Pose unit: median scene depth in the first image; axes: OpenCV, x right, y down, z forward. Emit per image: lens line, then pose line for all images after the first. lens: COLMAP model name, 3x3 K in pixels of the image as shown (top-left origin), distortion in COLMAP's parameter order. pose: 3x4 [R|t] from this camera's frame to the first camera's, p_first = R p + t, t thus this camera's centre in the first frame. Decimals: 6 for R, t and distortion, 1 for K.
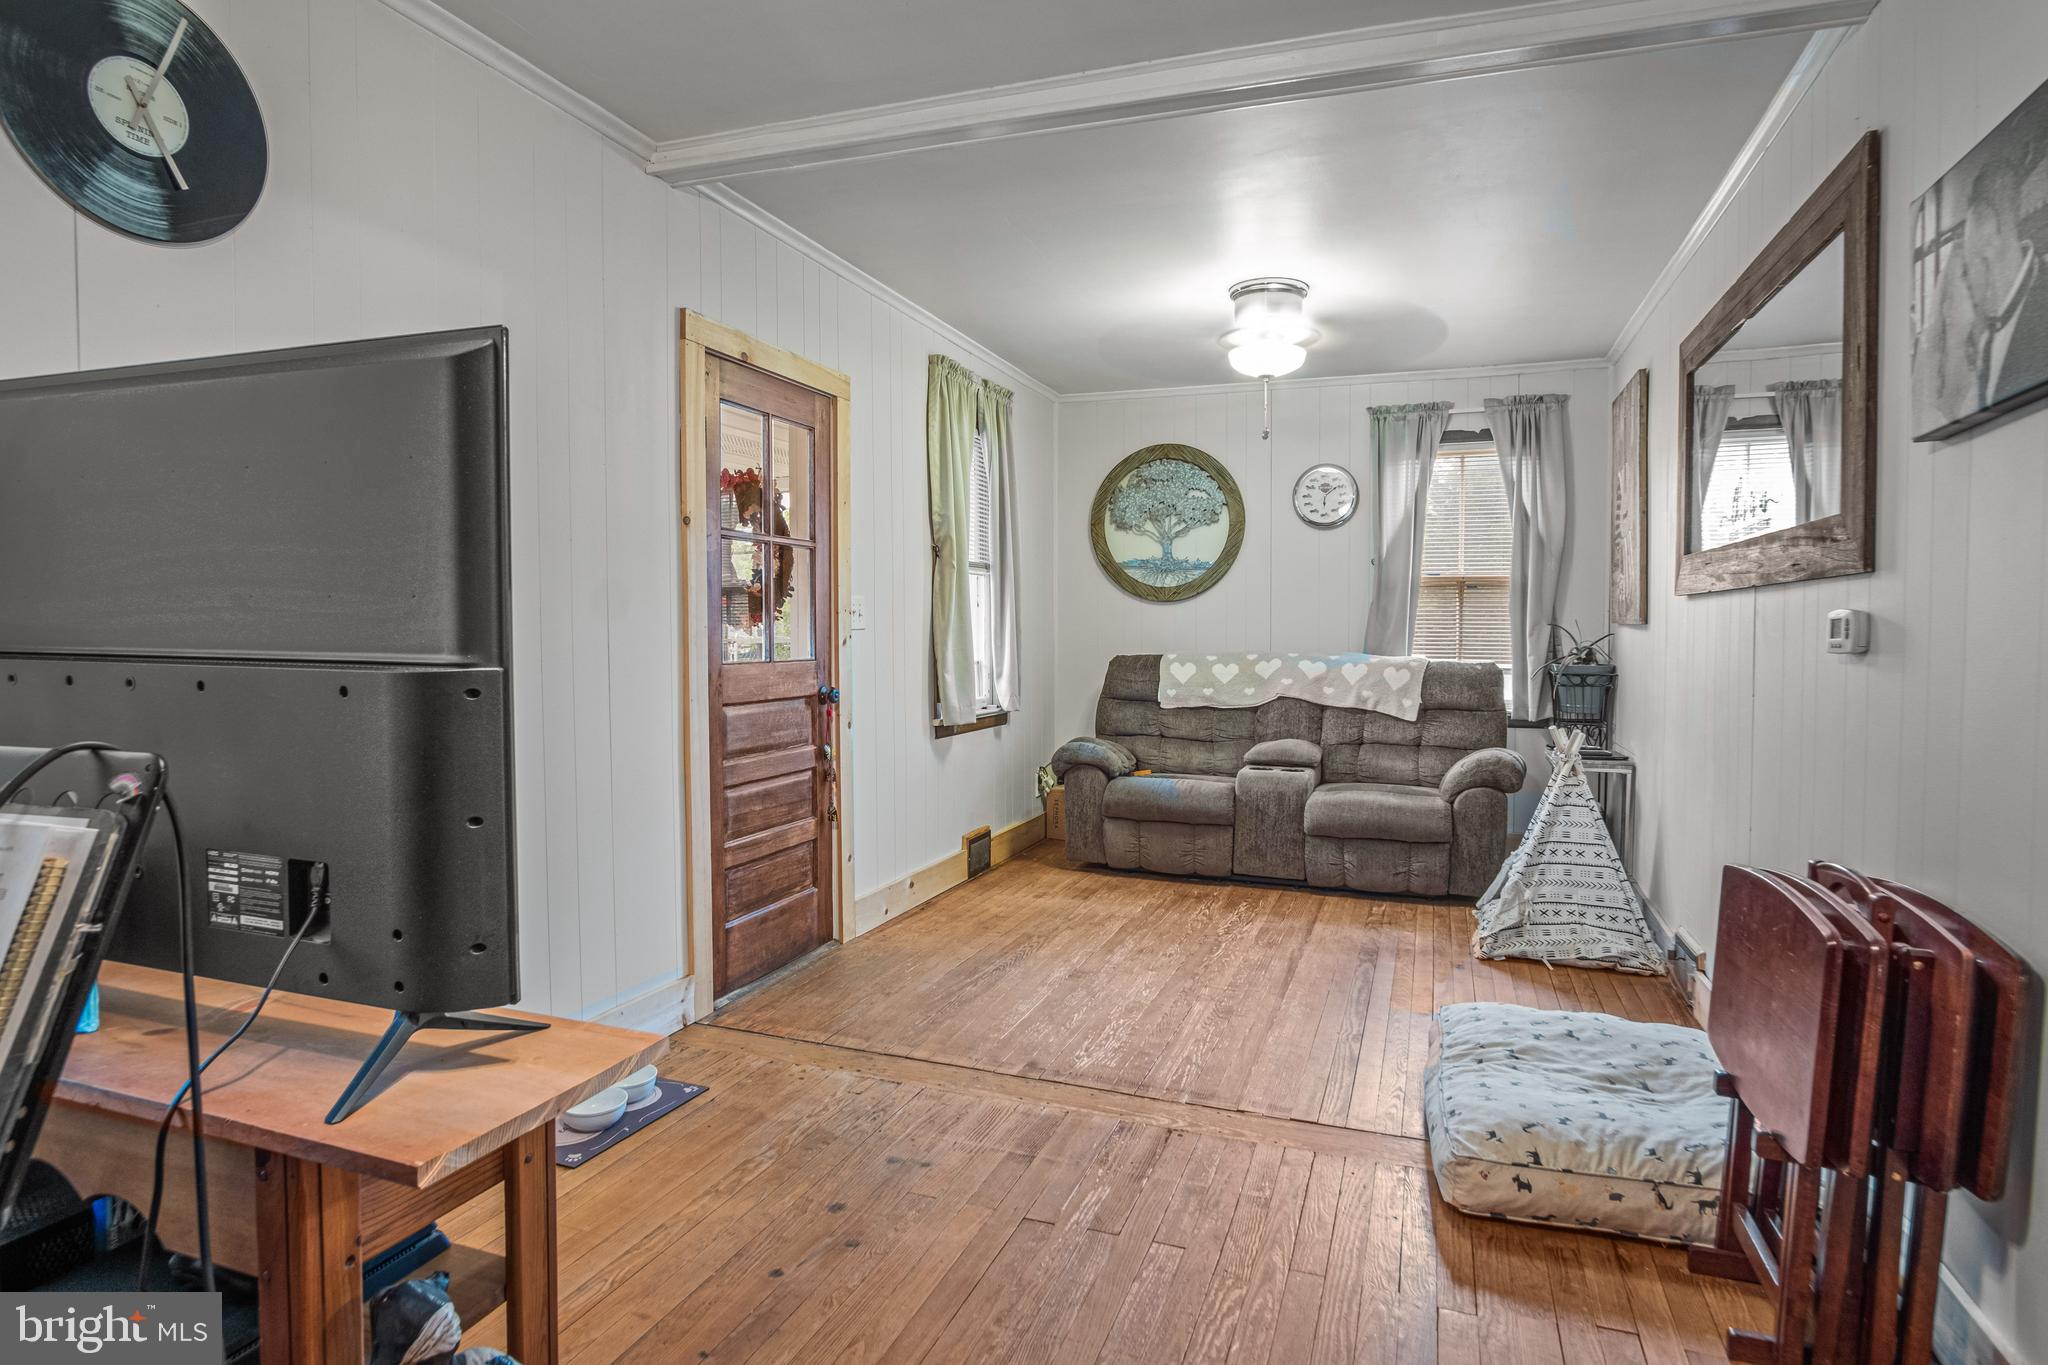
lens RADIAL K [[1130.1, 0, 1028.1], [0, 1130.1, 644.2], [0, 0, 1]] dist [-0.032697, 0.008516]
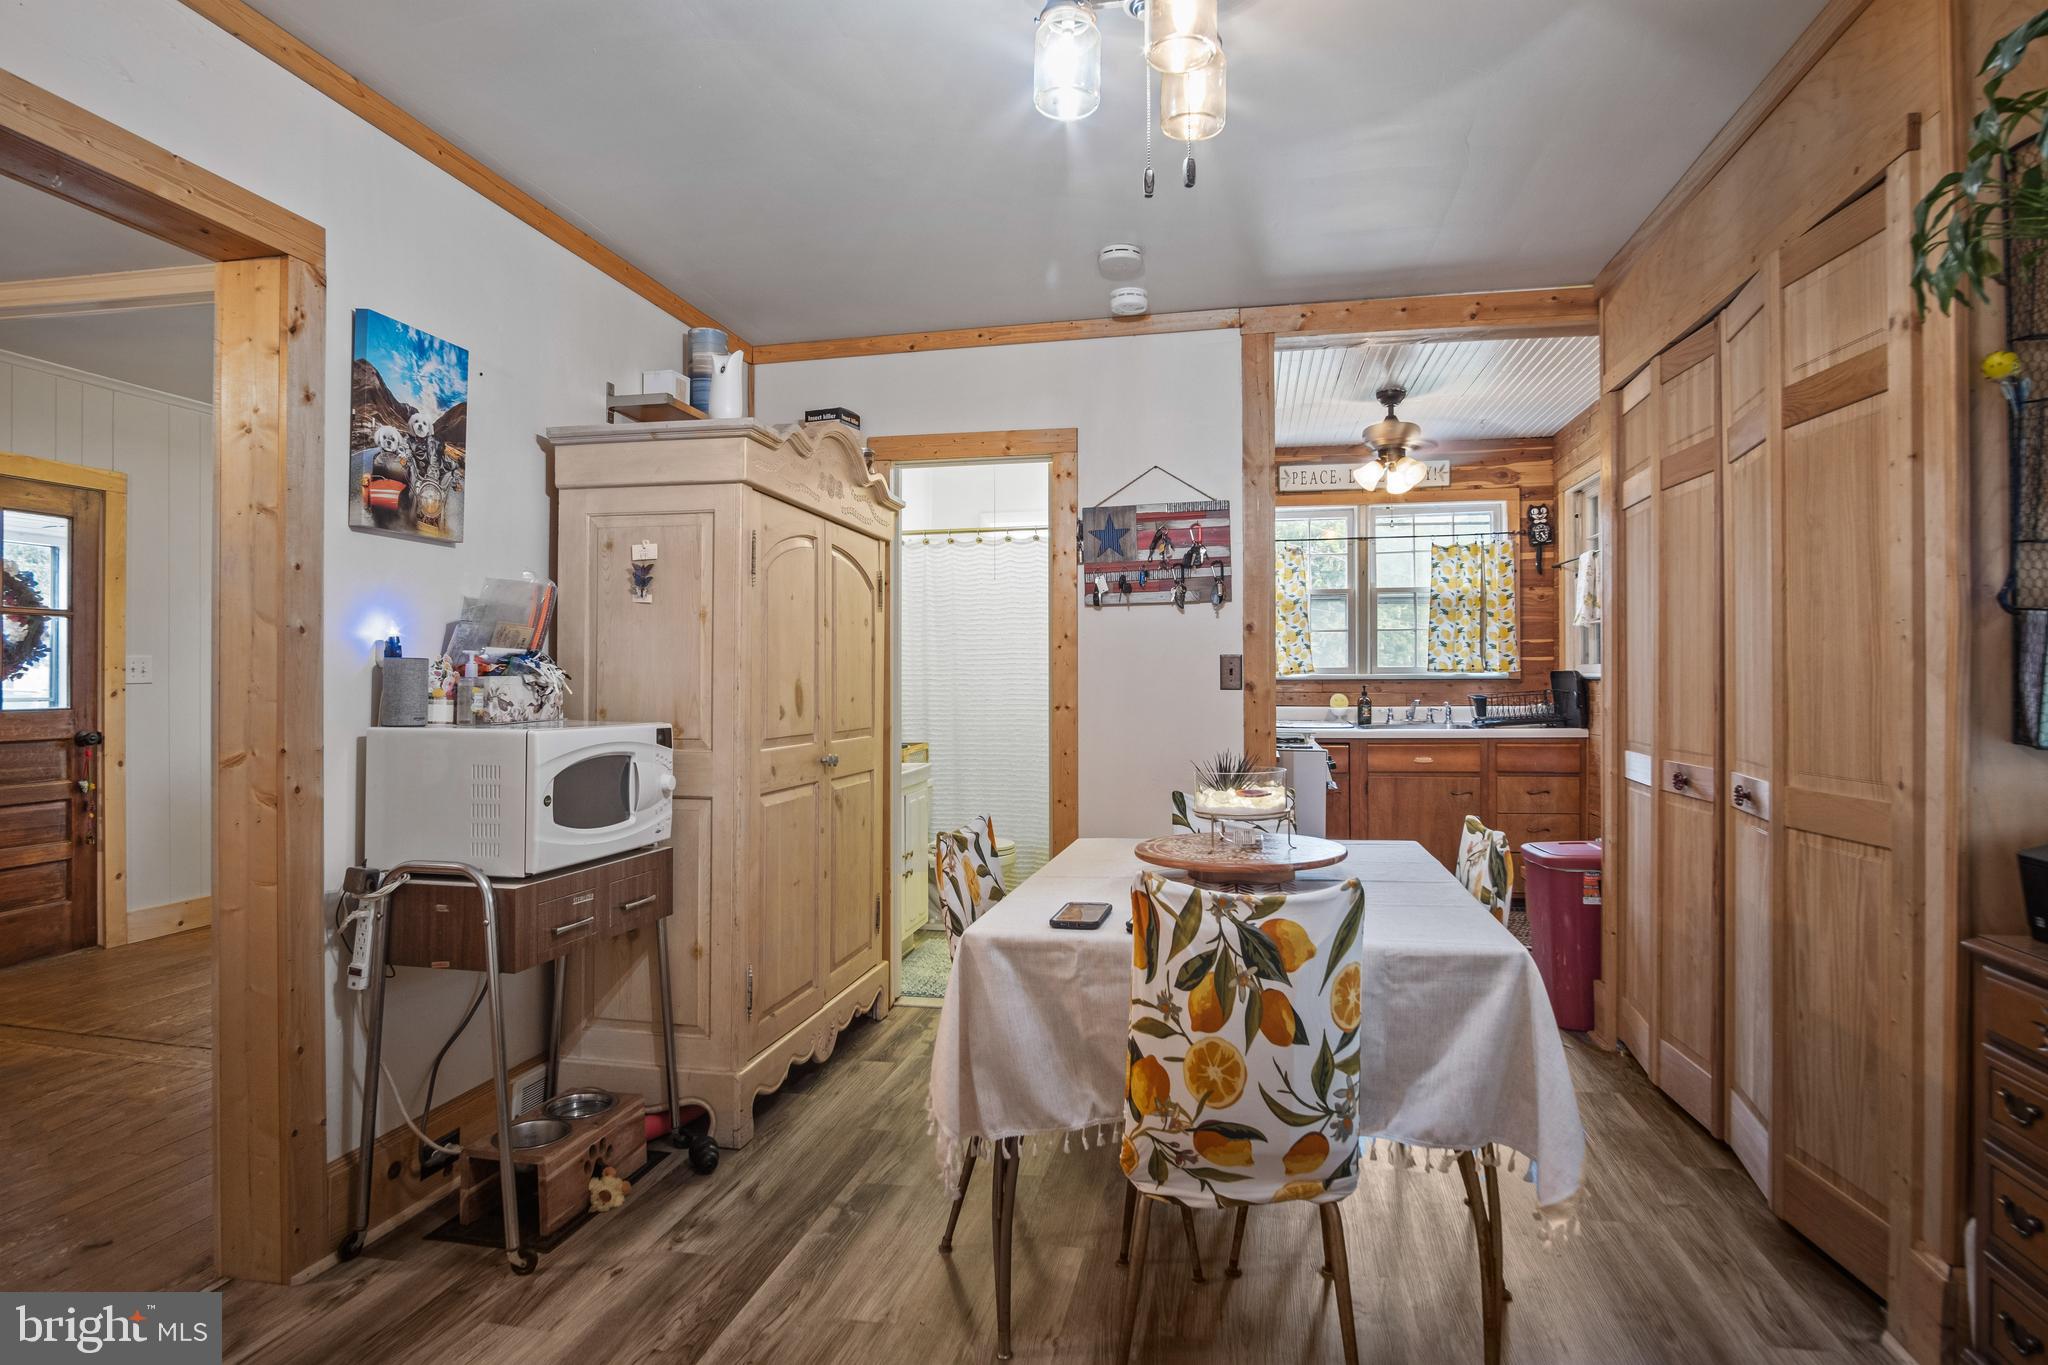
lens RADIAL K [[1092.5, 0, 1033.3], [0, 1092.5, 669.4], [0, 0, 1]] dist [-0.031711, 0.006930]
pose [[0.987812, -0.000597, 0.155648, 0.690784], [0.004253, 0.999723, -0.023157, 0.000611], [-0.155591, 0.023536, 0.987541, -0.308936]]
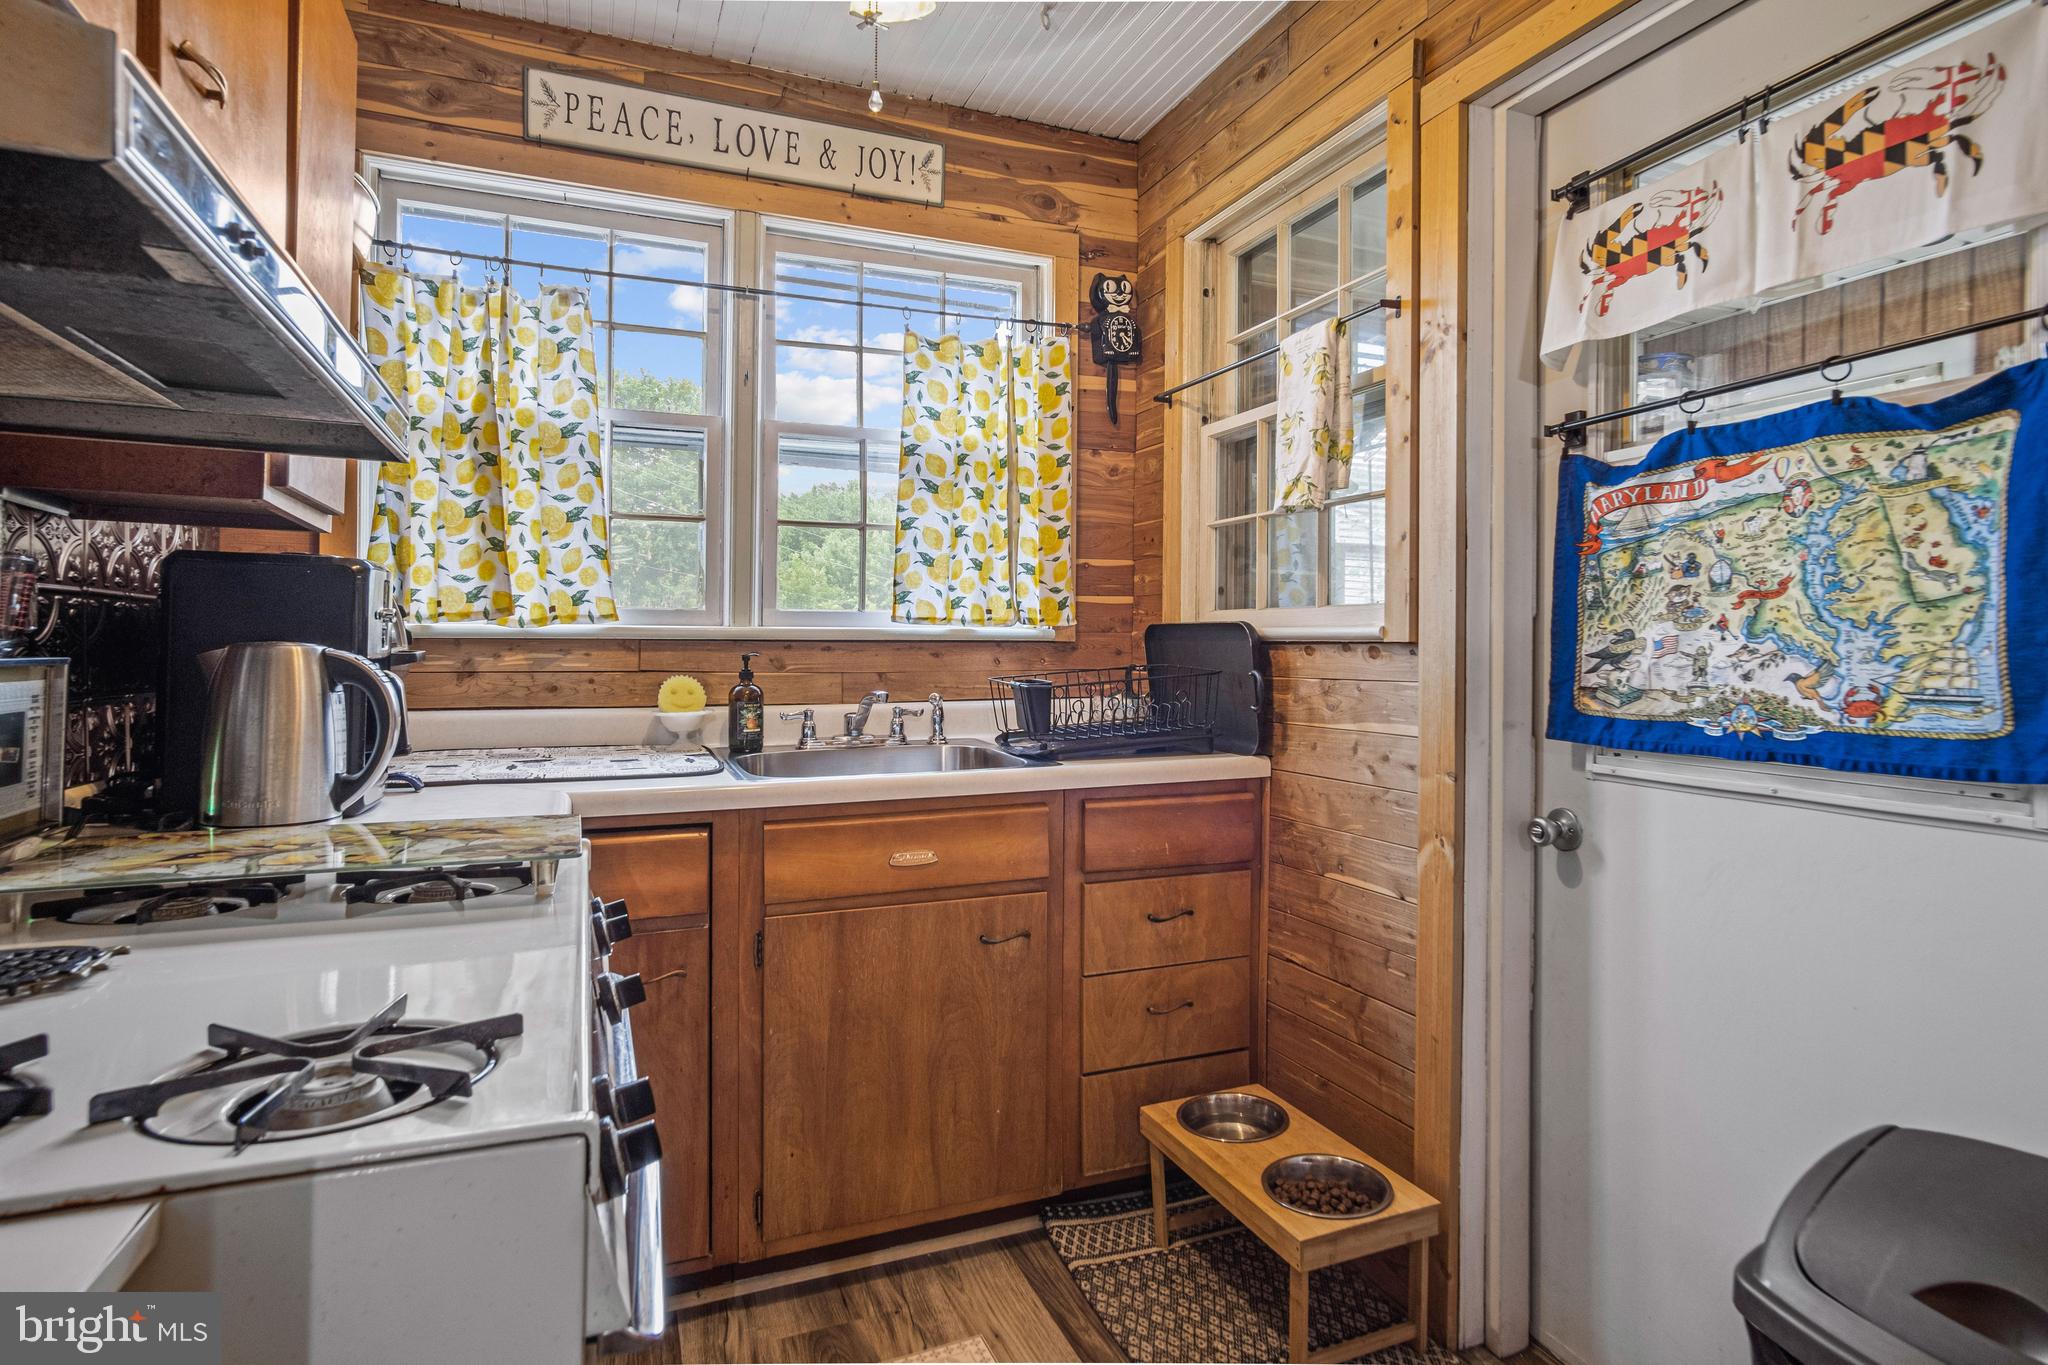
lens RADIAL K [[1072.0, 0, 1026.5], [0, 1072.0, 642.5], [0, 0, 1]] dist [-0.001831, 0.000060]
pose [[0.737349, 0.007008, 0.675476, 1.112118], [0.005064, 0.999861, -0.015901, -0.006907], [-0.675493, 0.015146, 0.737211, 0.612225]]
